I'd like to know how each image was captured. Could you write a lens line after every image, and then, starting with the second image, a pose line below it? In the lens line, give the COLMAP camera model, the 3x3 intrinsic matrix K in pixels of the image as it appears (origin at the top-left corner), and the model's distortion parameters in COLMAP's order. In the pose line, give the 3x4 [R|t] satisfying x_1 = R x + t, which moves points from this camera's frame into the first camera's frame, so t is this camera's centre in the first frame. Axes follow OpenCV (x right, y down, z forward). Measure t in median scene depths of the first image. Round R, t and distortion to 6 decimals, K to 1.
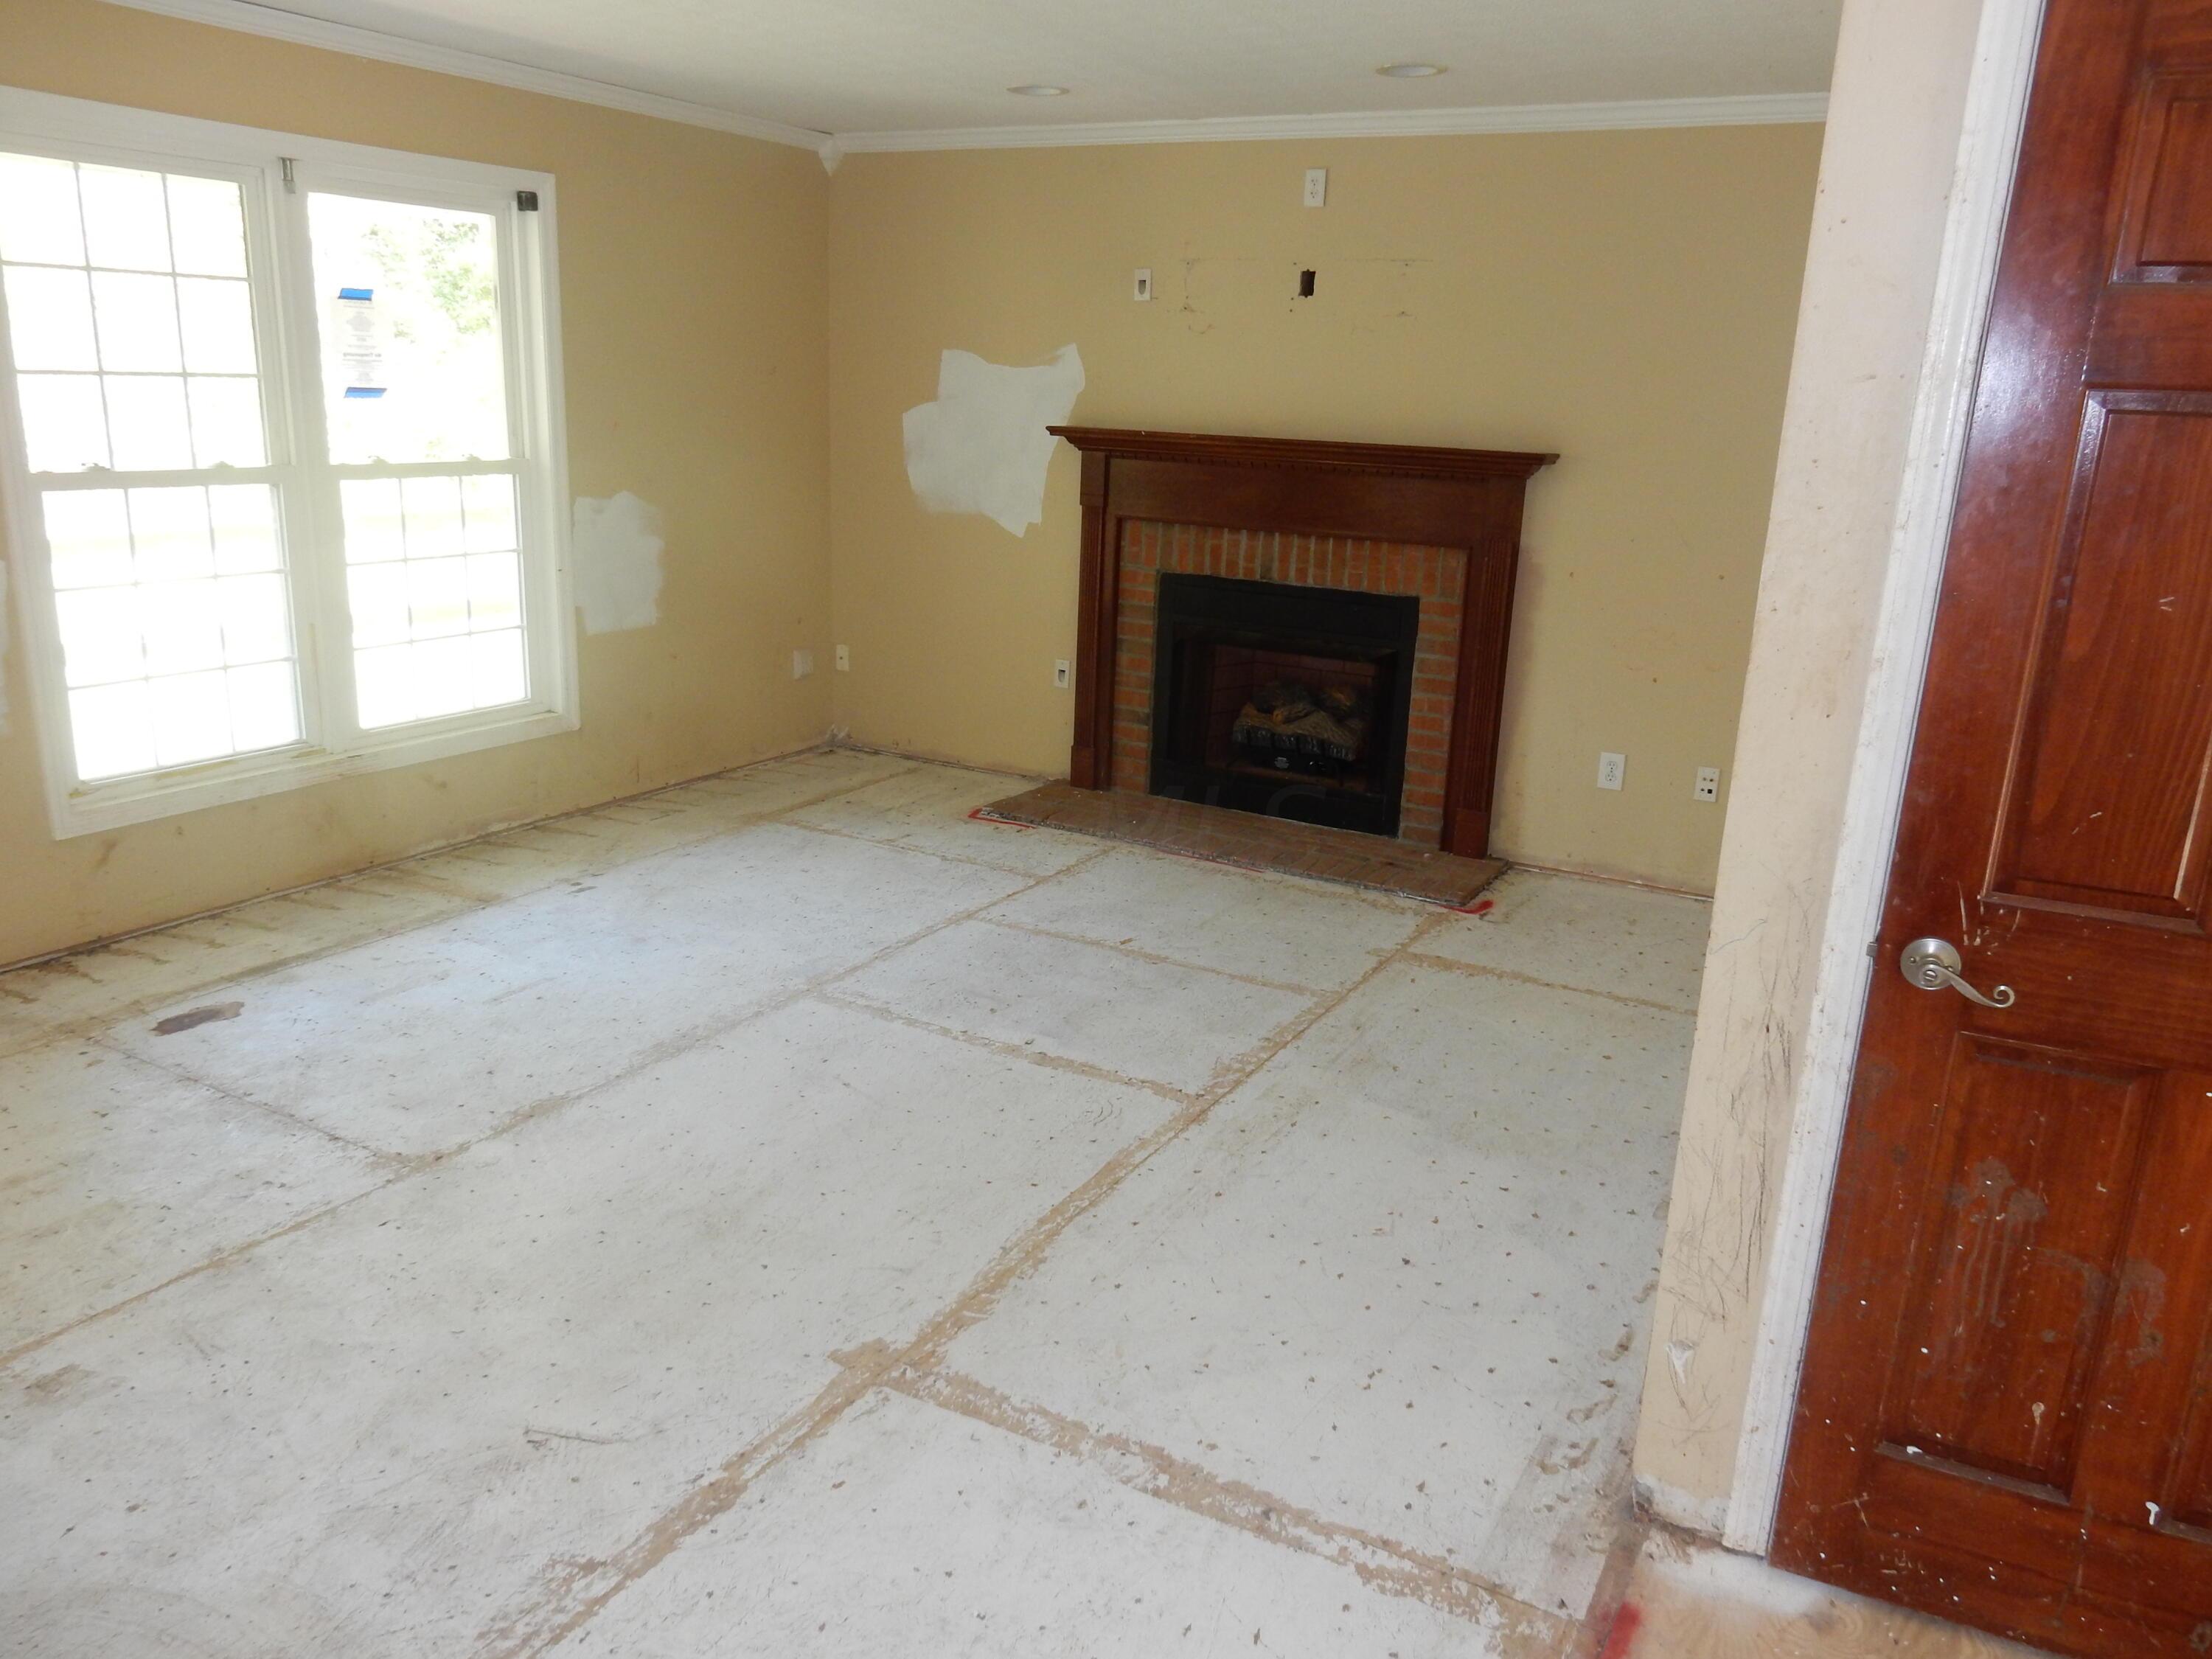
lens RADIAL K [[1630.5, 0, 1104.3], [0, 1630.5, 835.5], [0, 0, 1]] dist [-0.008231, 0.003195]
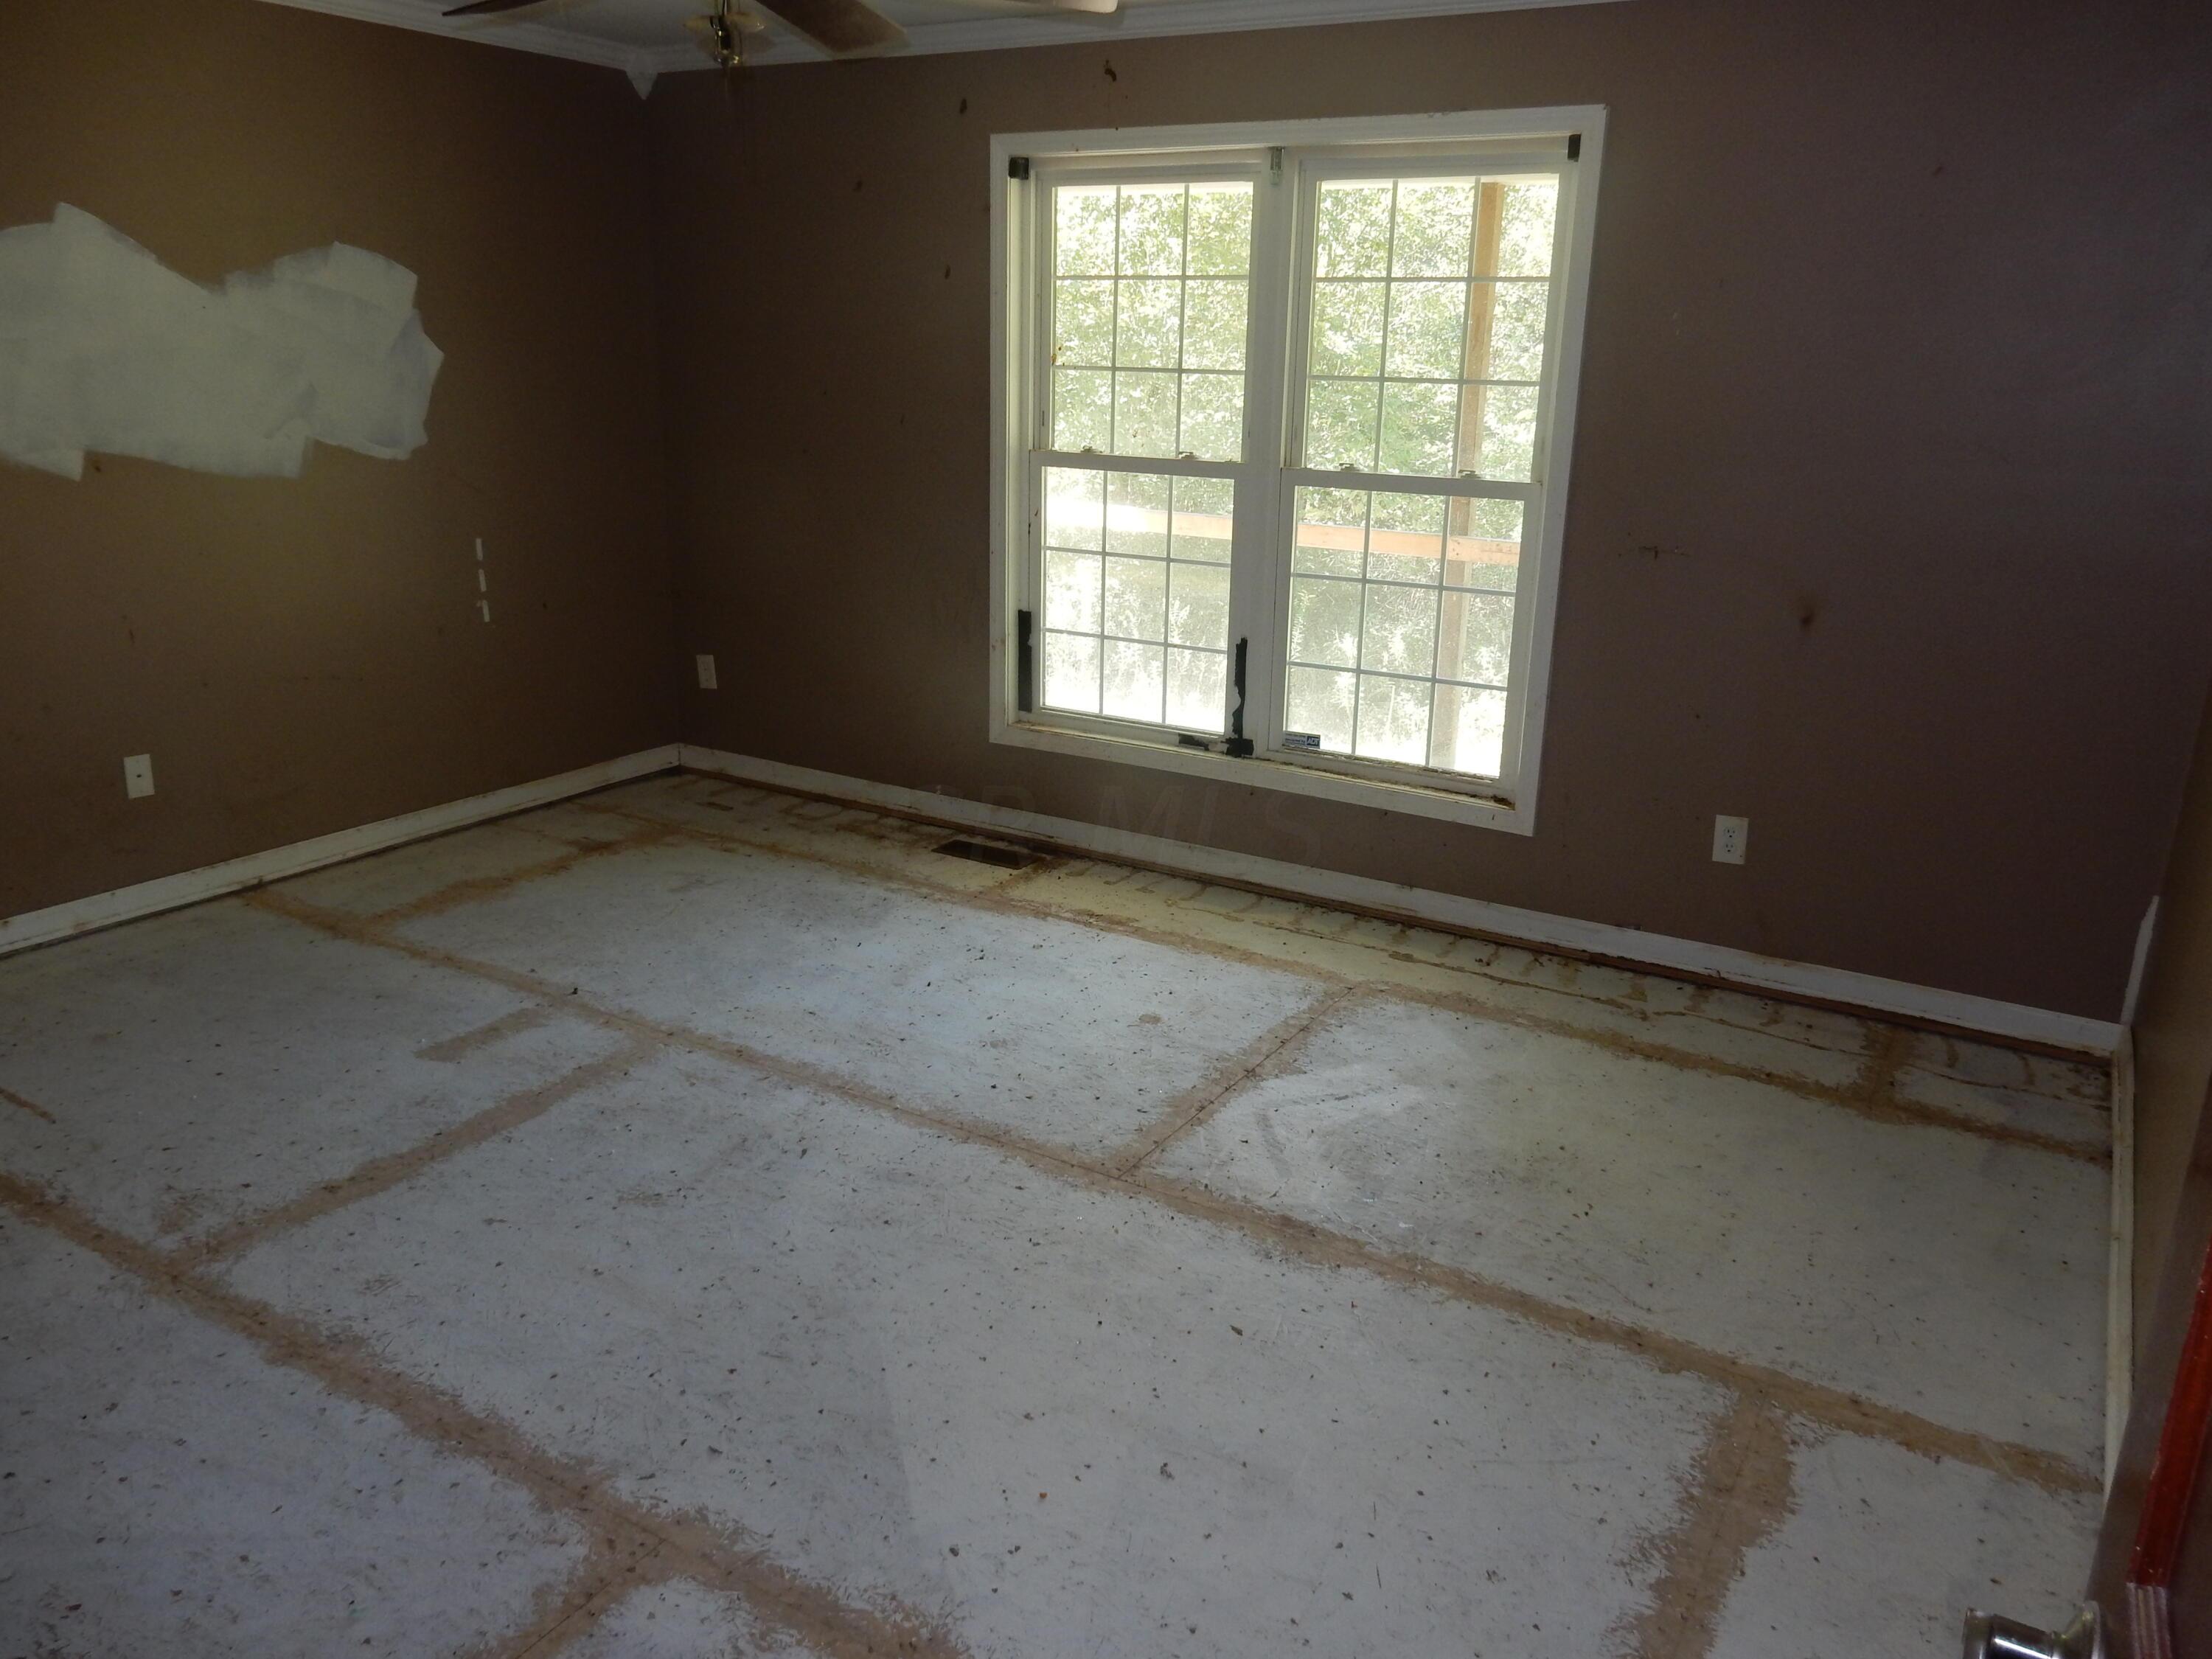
lens RADIAL K [[1630.5, 0, 1104.3], [0, 1630.5, 835.5], [0, 0, 1]] dist [-0.008231, 0.003195]
pose [[-0.025358, 0.252573, -0.967245, 0.471140], [-0.293636, 0.922994, 0.248716, -0.215427], [0.955581, 0.290325, 0.050759, 0.839902]]
